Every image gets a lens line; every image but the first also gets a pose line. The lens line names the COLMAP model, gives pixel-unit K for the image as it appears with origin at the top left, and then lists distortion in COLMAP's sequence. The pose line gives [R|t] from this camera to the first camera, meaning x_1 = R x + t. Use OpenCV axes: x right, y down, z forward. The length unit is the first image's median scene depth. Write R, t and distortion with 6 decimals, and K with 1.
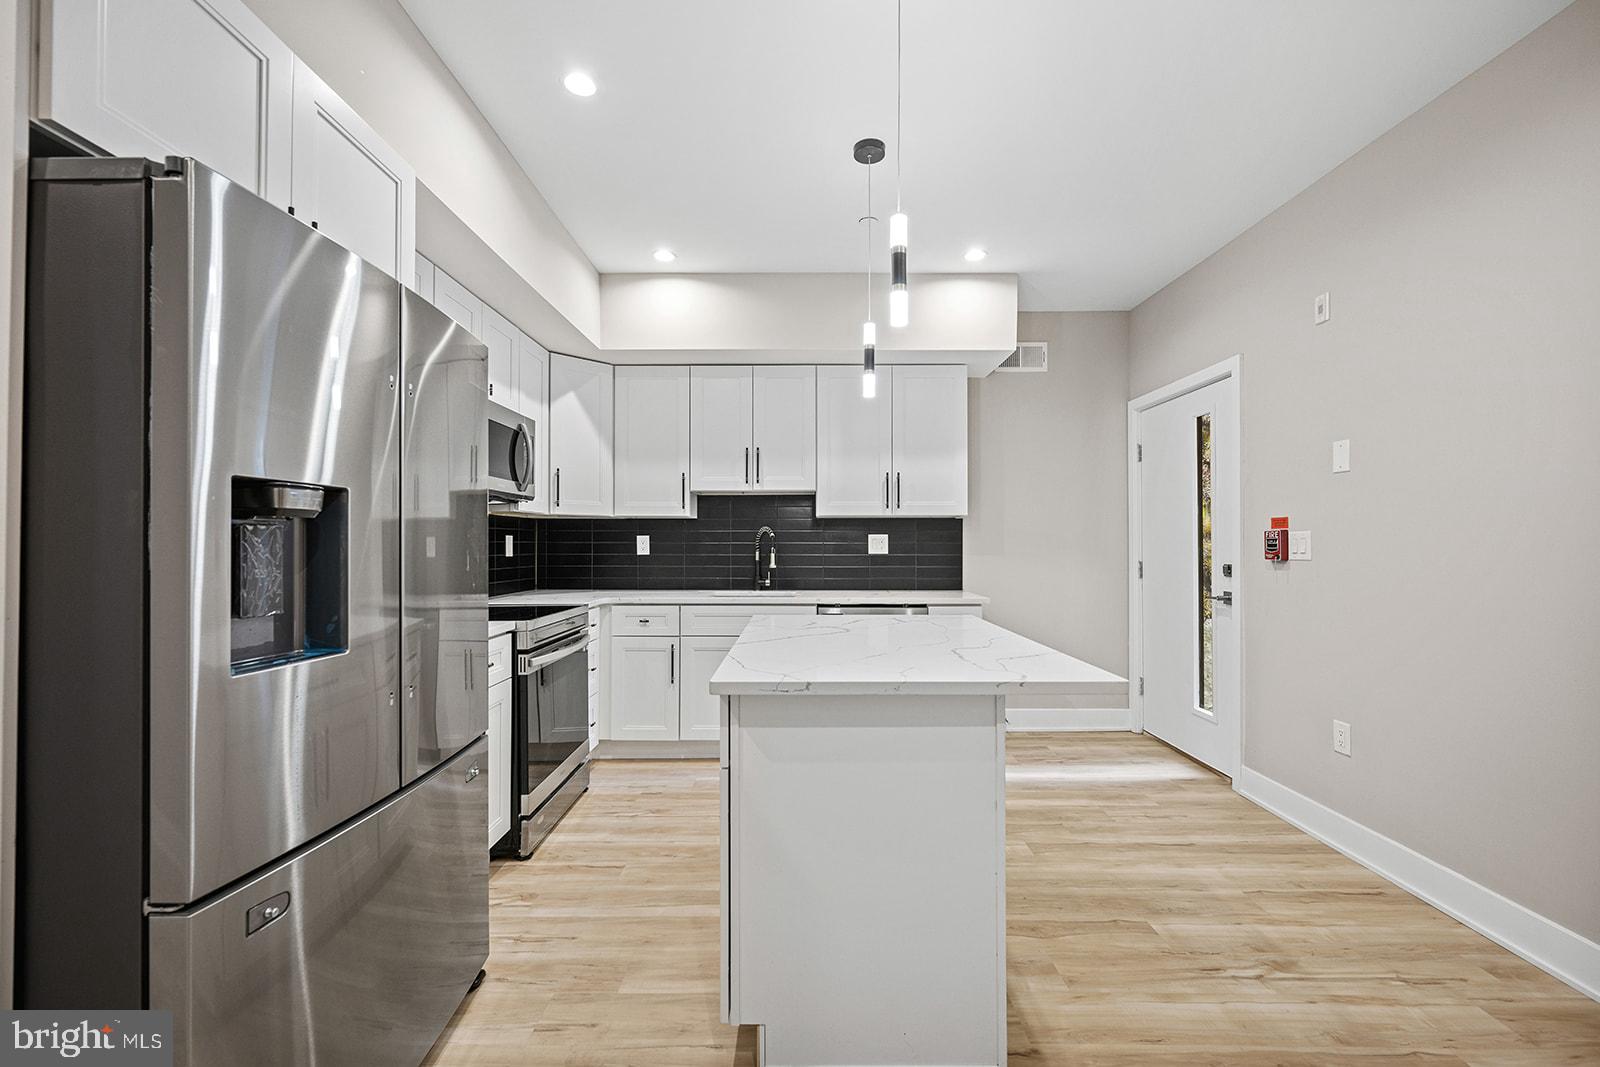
lens RADIAL K [[632.6, 0, 807.8], [0, 632.6, 541.2], [0, 0, 1]] dist [0.003514, 0.000240]
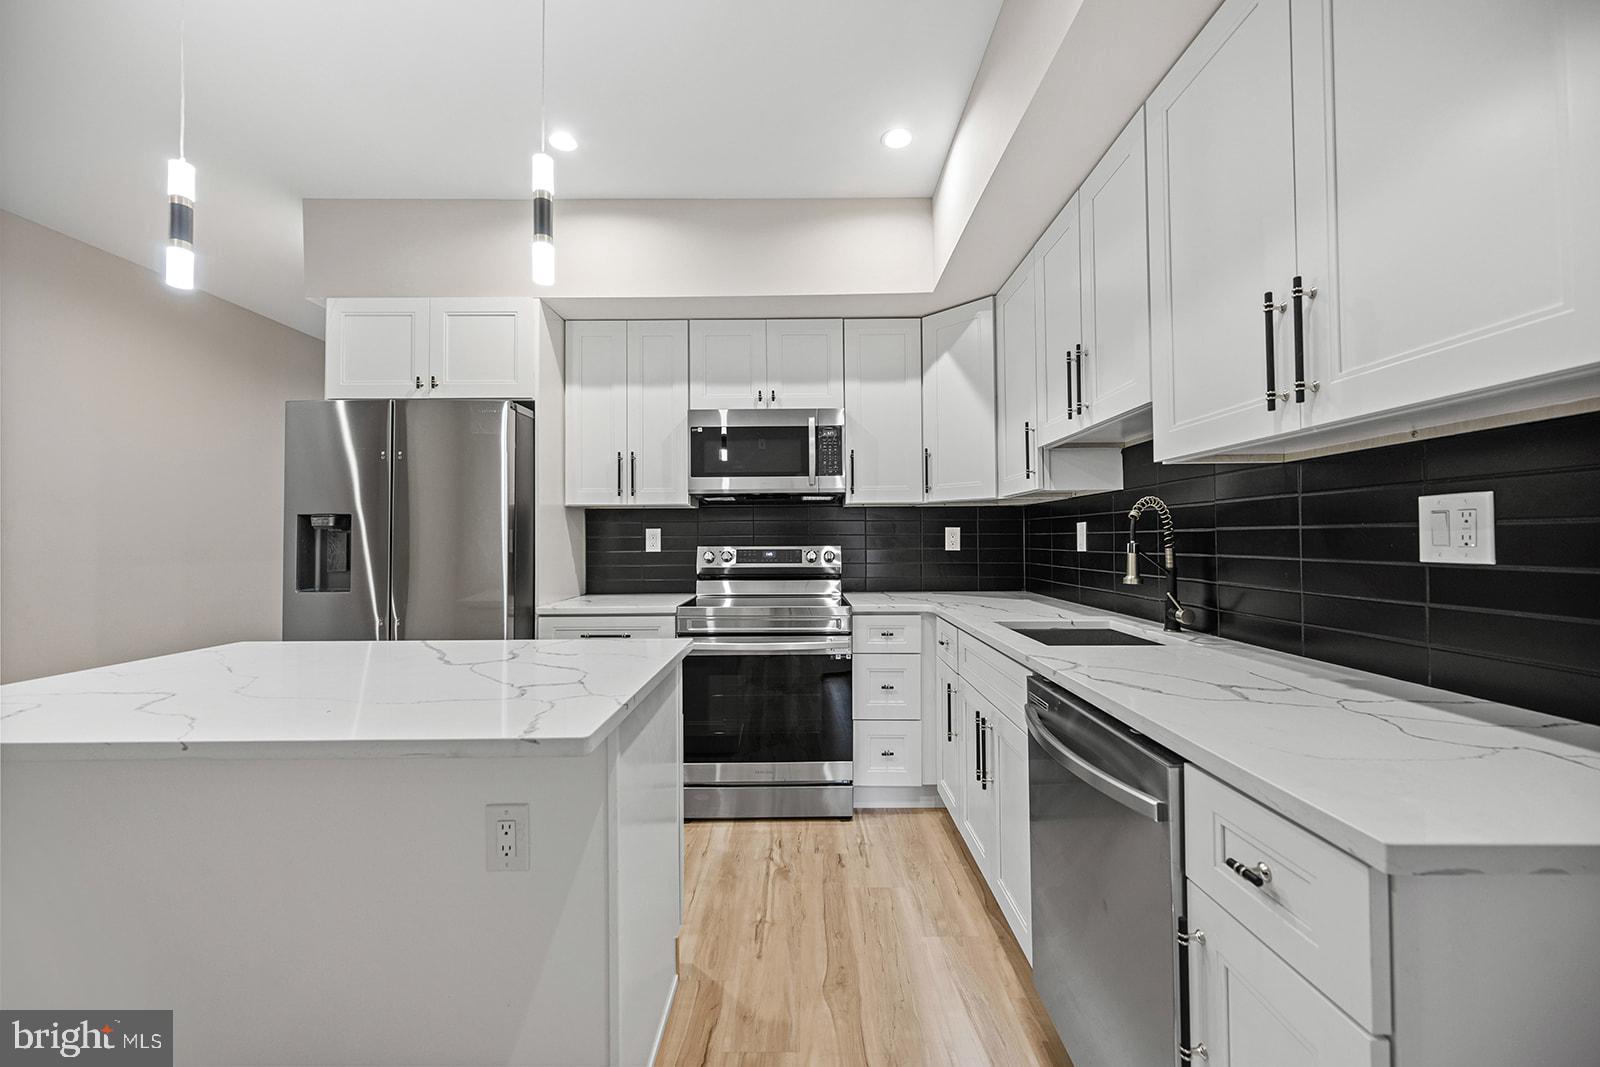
lens RADIAL K [[632.6, 0, 808.7], [0, 632.6, 530.8], [0, 0, 1]] dist [0.003514, 0.000240]
pose [[-0.001642, -0.014234, -0.999897, 0.459629], [0.015690, 0.999775, -0.014258, 0.006533], [0.999876, -0.015712, -0.001419, 0.840713]]
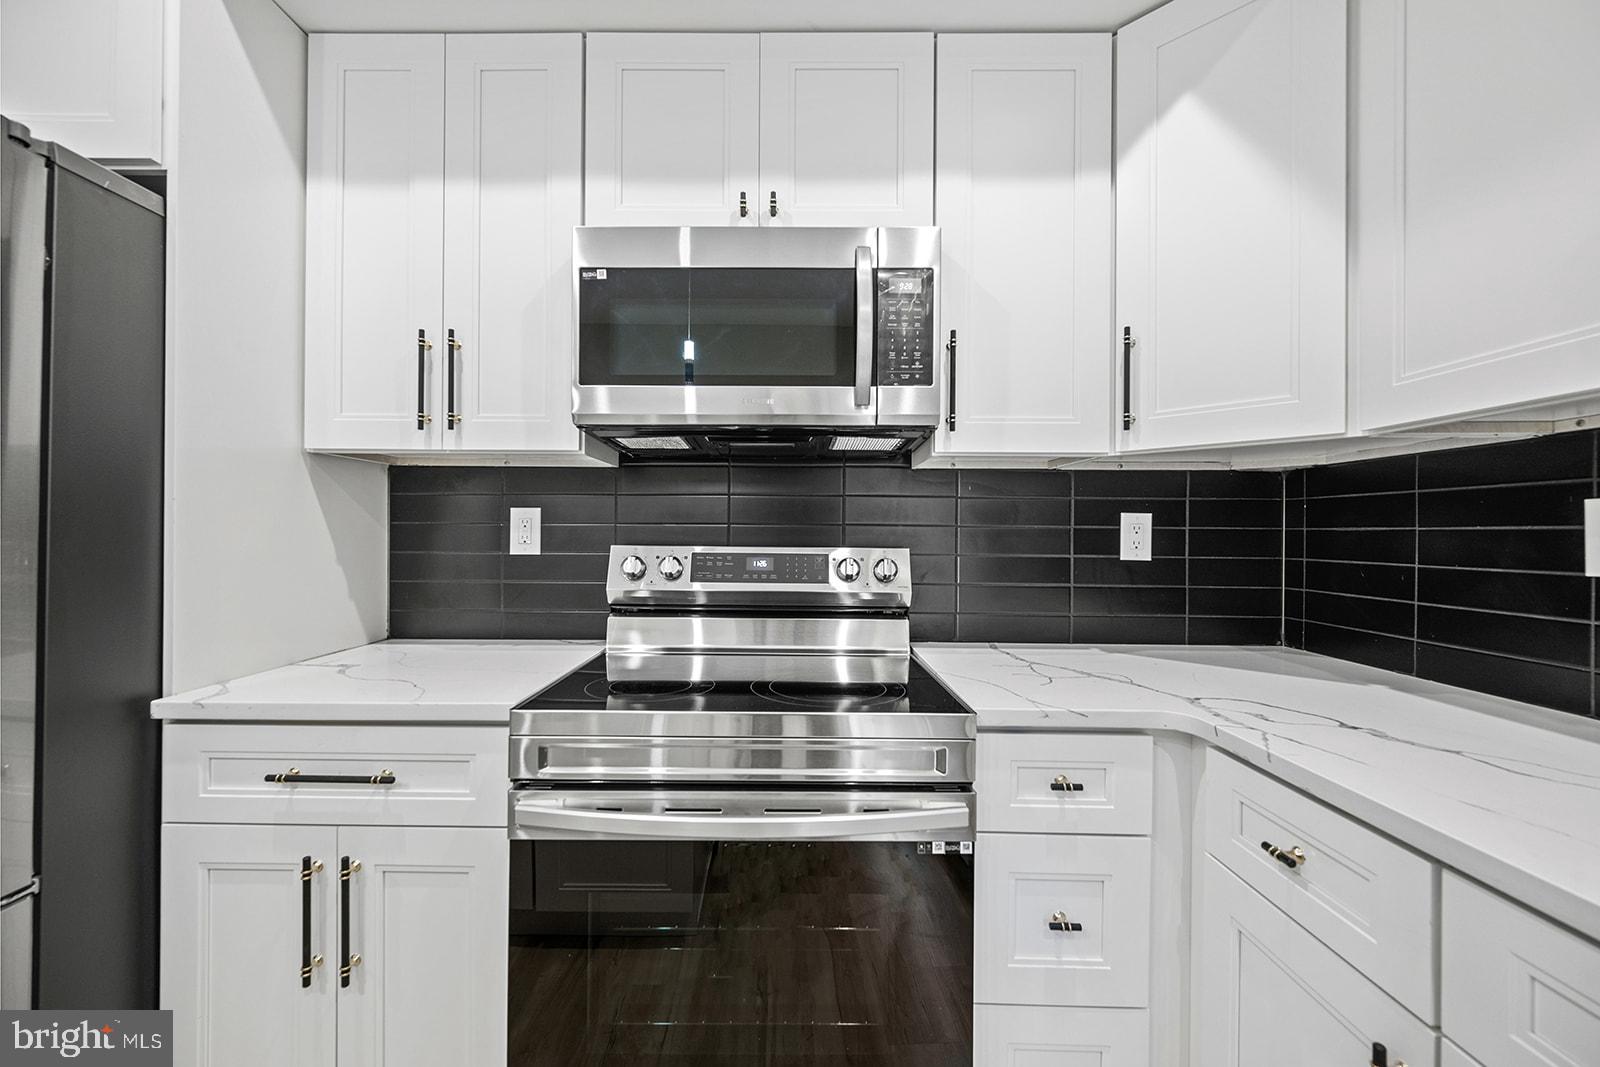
lens RADIAL K [[632.6, 0, 796.2], [0, 632.6, 528.9], [0, 0, 1]] dist [0.003514, 0.000240]
pose [[-0.012441, -0.009625, -0.999876, 0.095938], [0.001131, 0.999953, -0.009640, 0.006632], [0.999922, -0.001251, -0.012429, 0.819163]]
